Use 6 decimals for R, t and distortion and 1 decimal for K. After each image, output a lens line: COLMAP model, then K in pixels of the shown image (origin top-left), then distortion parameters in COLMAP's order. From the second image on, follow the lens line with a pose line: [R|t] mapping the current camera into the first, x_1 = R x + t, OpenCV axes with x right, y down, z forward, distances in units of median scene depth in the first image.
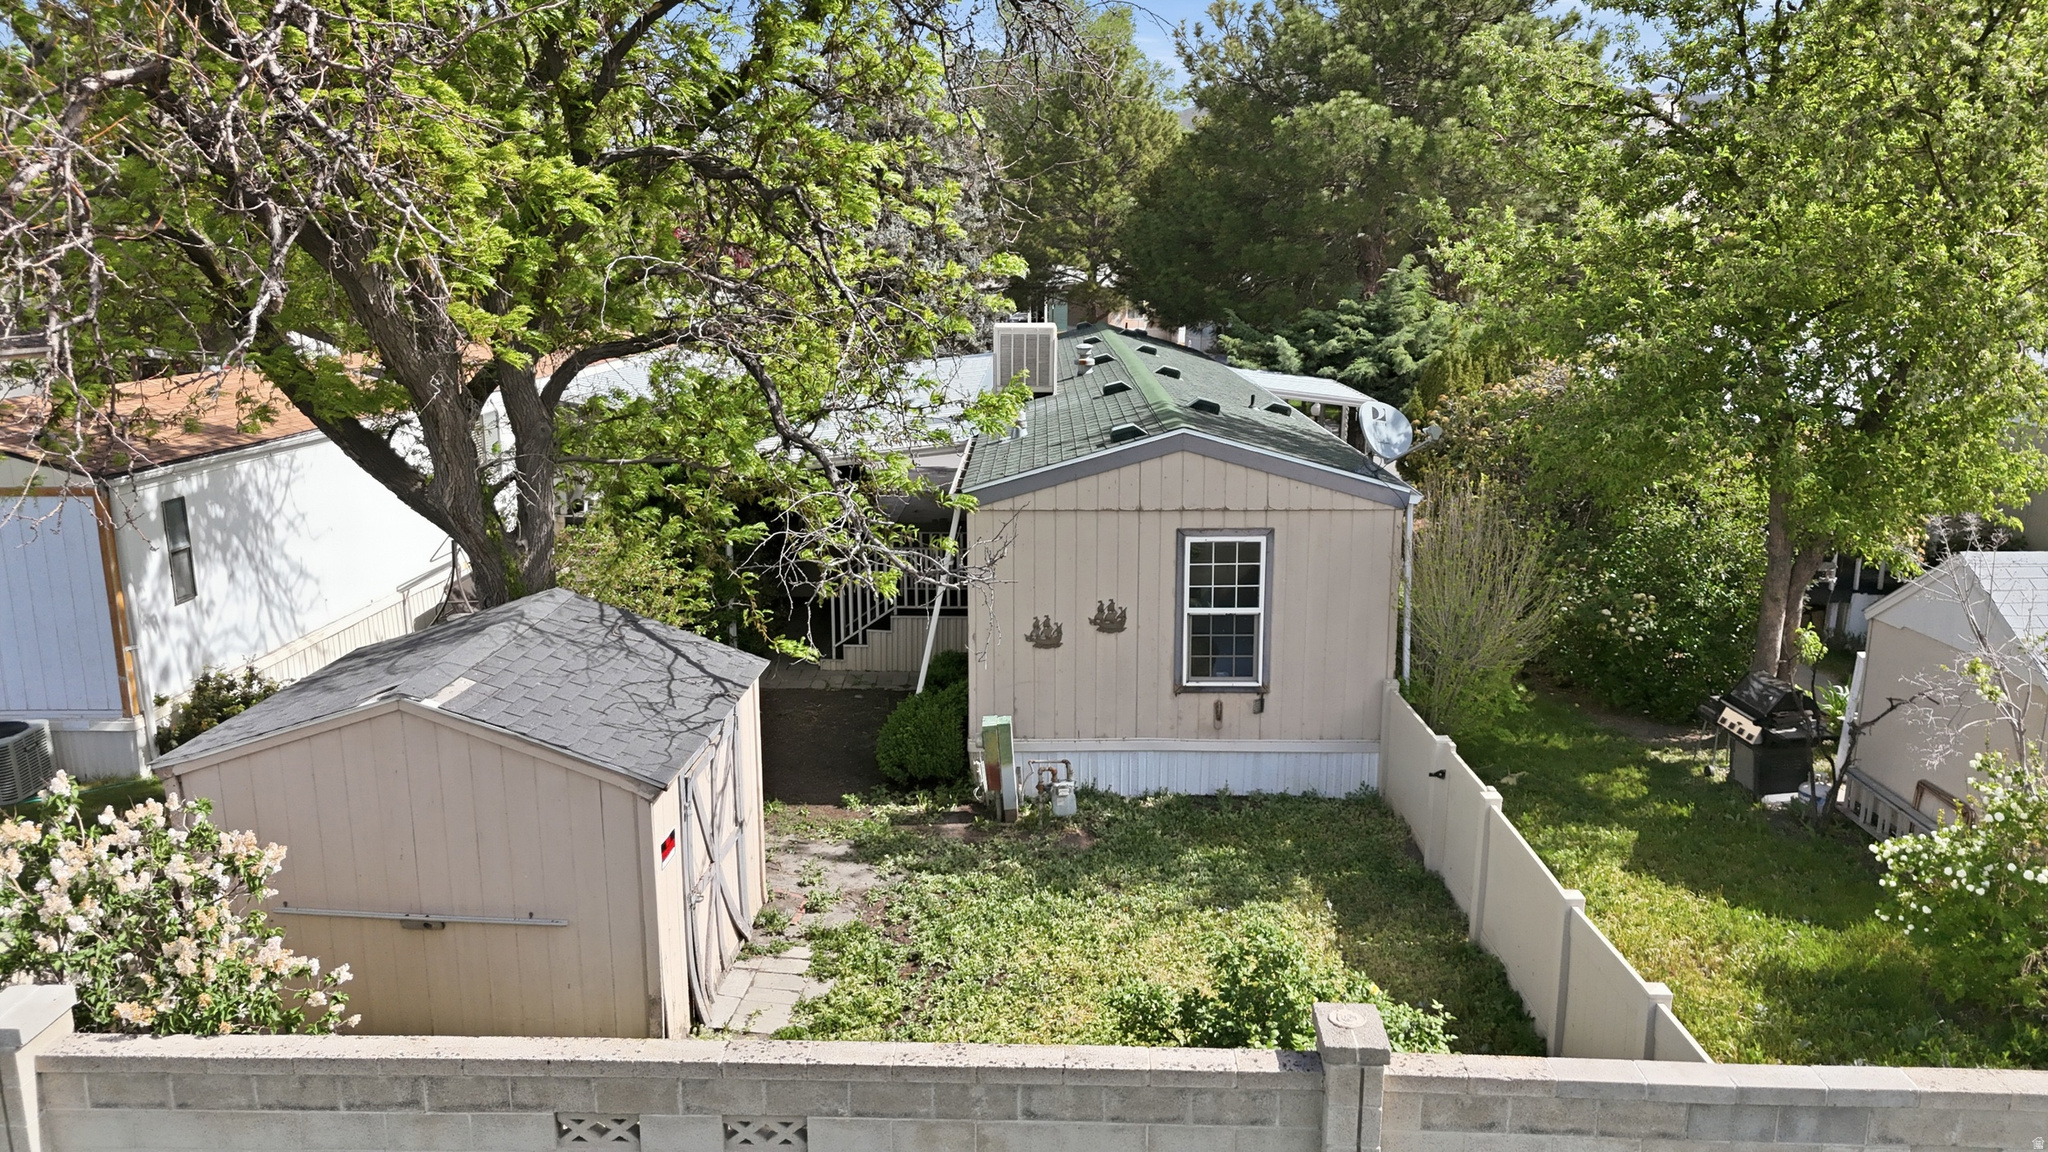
lens RADIAL K [[1502.3, 0, 1024.4], [0, 1502.3, 582.4], [0, 0, 1]] dist [0.073612, -0.070308]
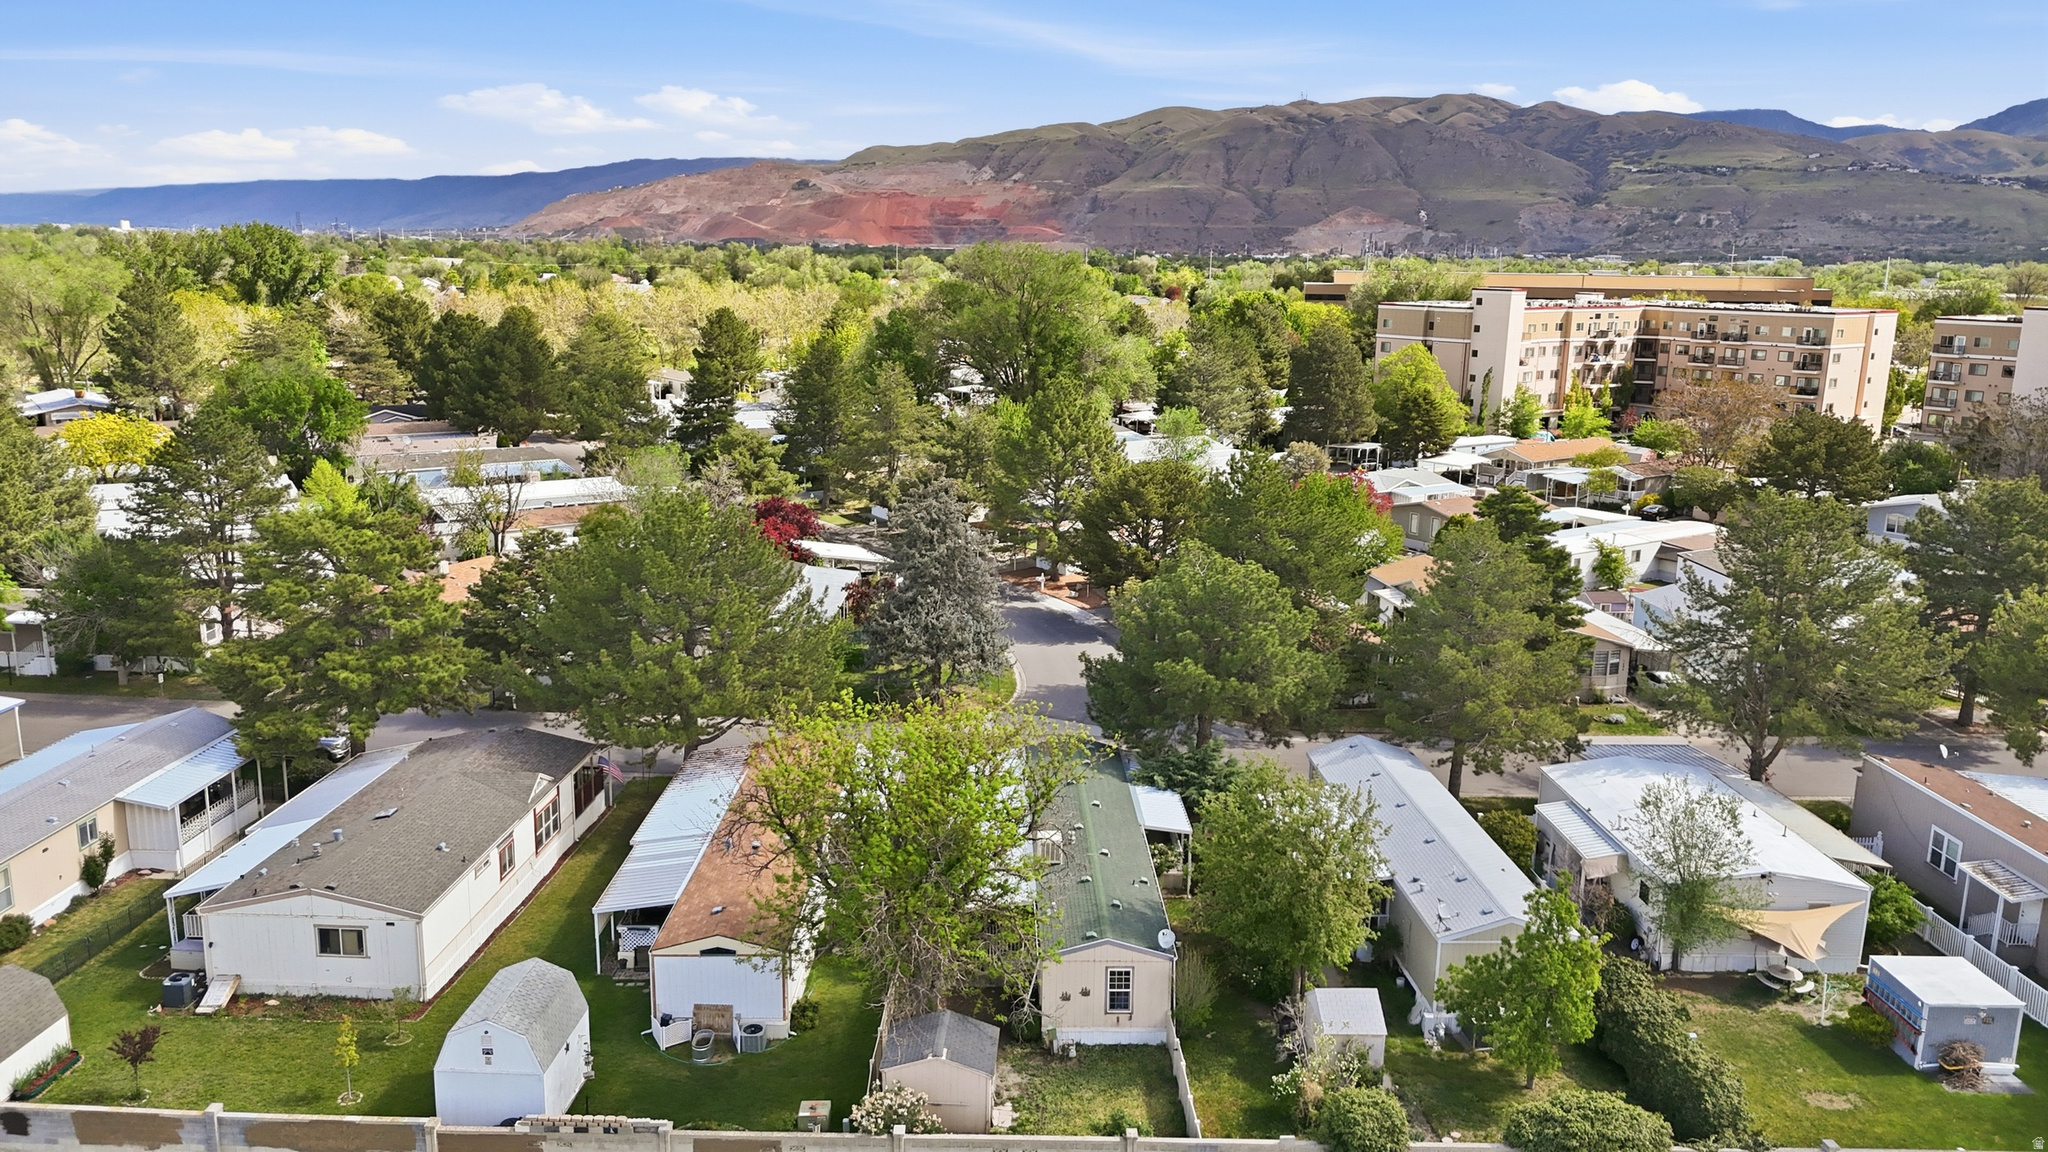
lens RADIAL K [[1502.3, 0, 1018.8], [0, 1502.3, 572.6], [0, 0, 1]] dist [0.073612, -0.070308]
pose [[0.999467, 0.004133, 0.032376, -0.204555], [-0.004041, 0.999988, -0.002902, -0.906364], [-0.032388, 0.002770, 0.999472, -2.367036]]
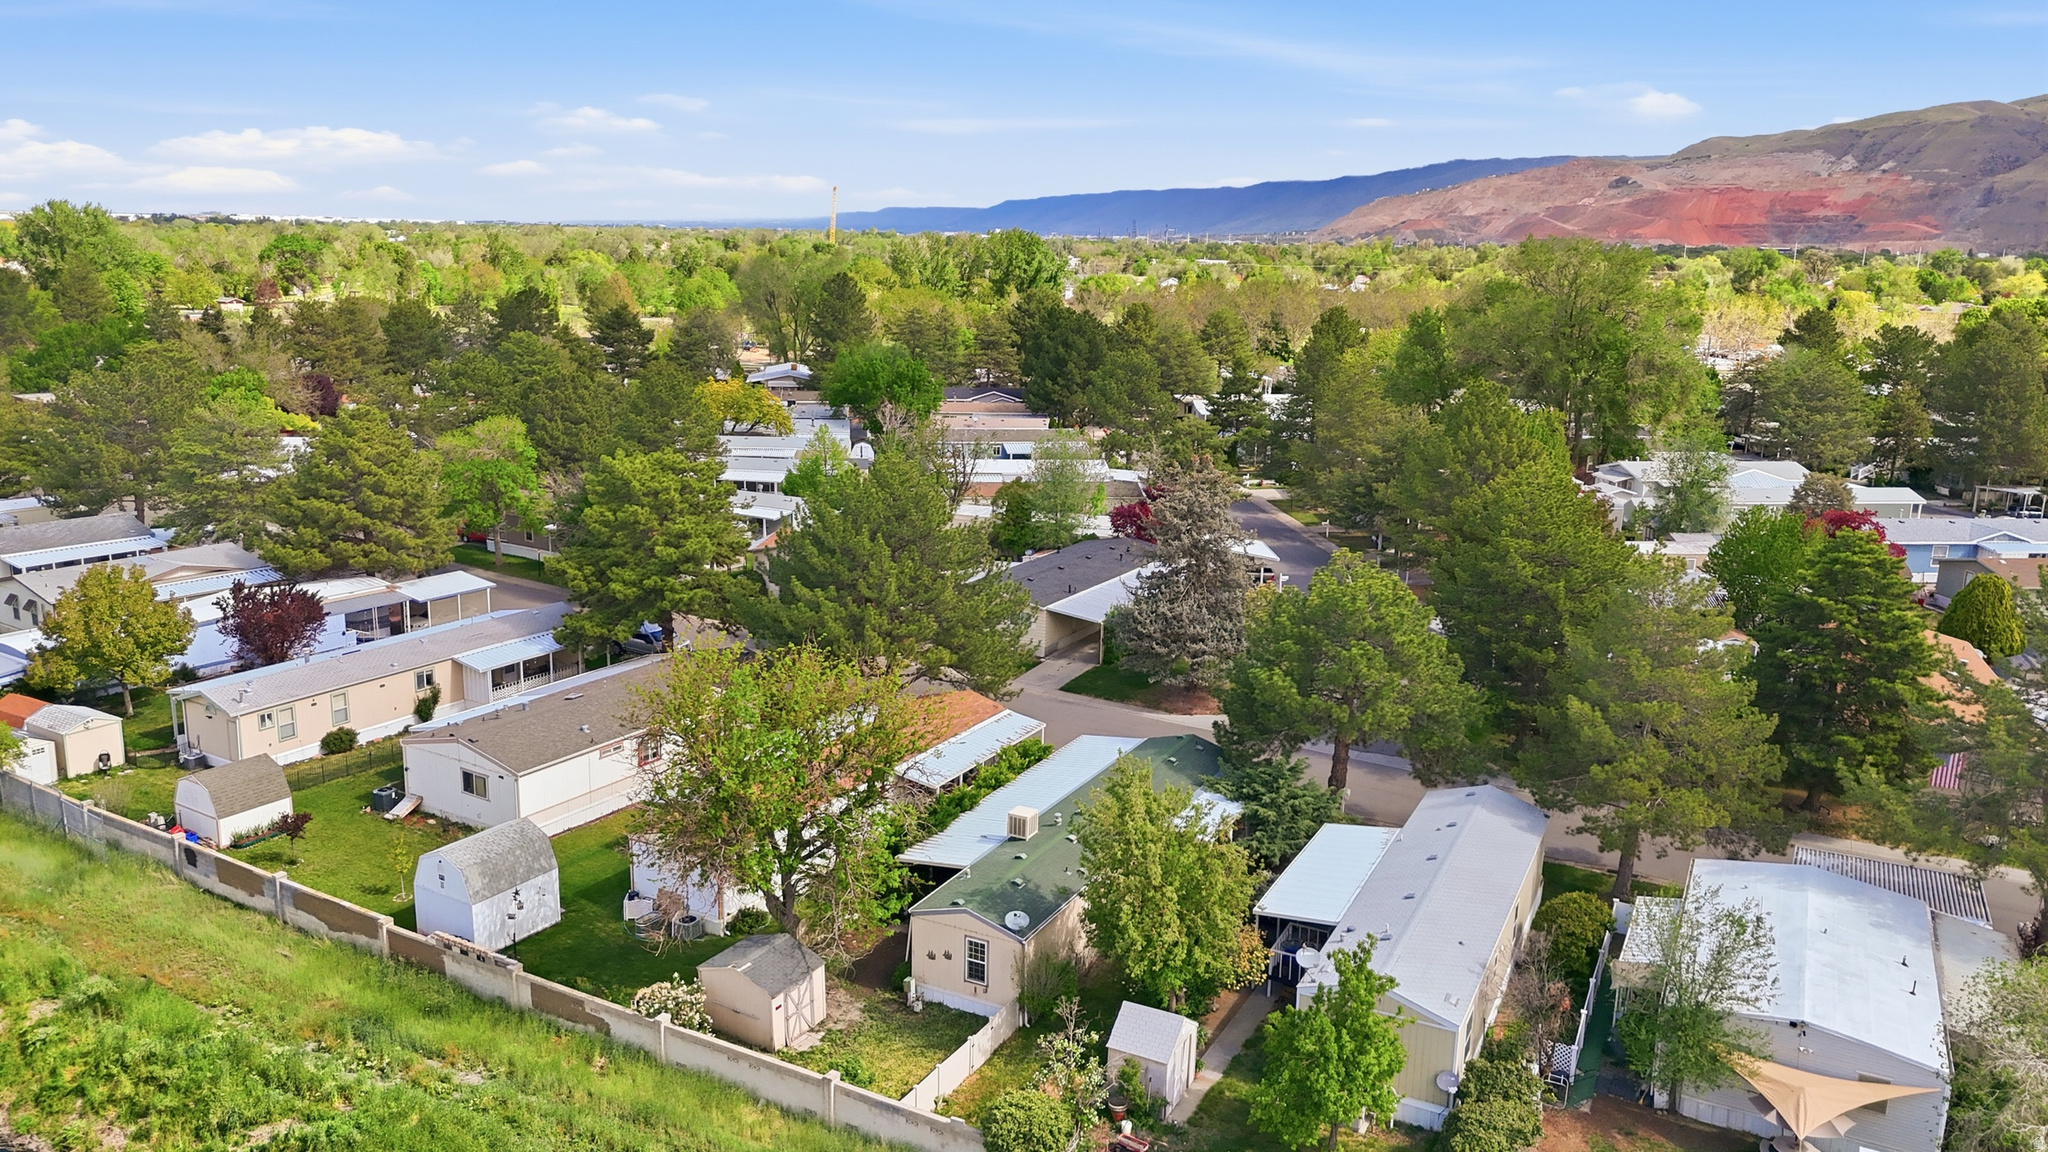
lens RADIAL K [[1502.3, 0, 1014.3], [0, 1502.3, 591.3], [0, 0, 1]] dist [0.073612, -0.070308]
pose [[0.886359, 0.117438, -0.447857, 1.647543], [-0.113106, 0.992912, 0.036513, -0.950976], [0.448970, 0.018292, 0.893359, -2.027229]]
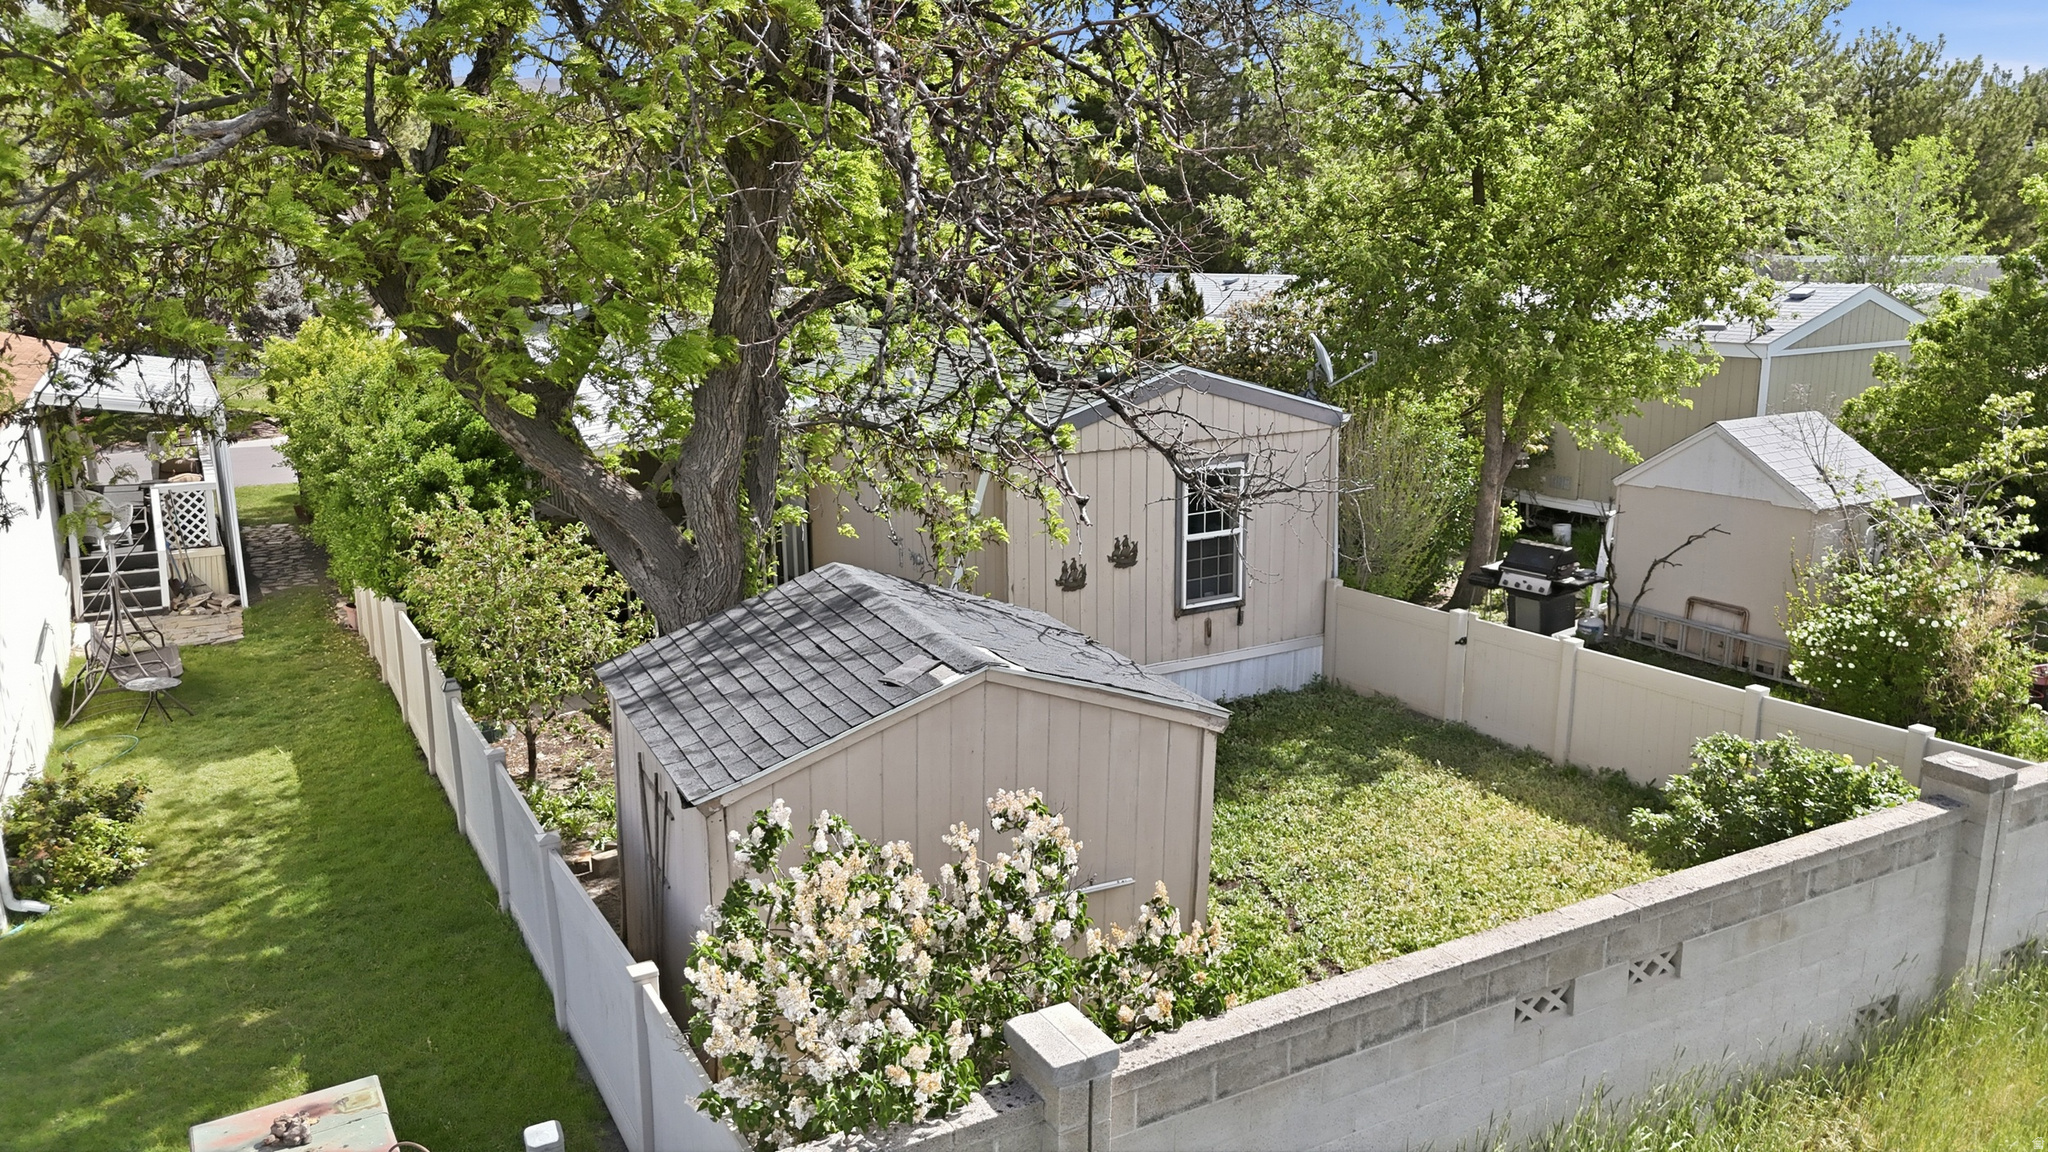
lens RADIAL K [[1502.3, 0, 1014.7], [0, 1502.3, 578.2], [0, 0, 1]] dist [0.073612, -0.070308]
pose [[0.854082, -0.121703, 0.505700, -0.545795], [0.122221, 0.991977, 0.032311, -0.002081], [-0.505575, 0.034211, 0.862104, 0.143371]]
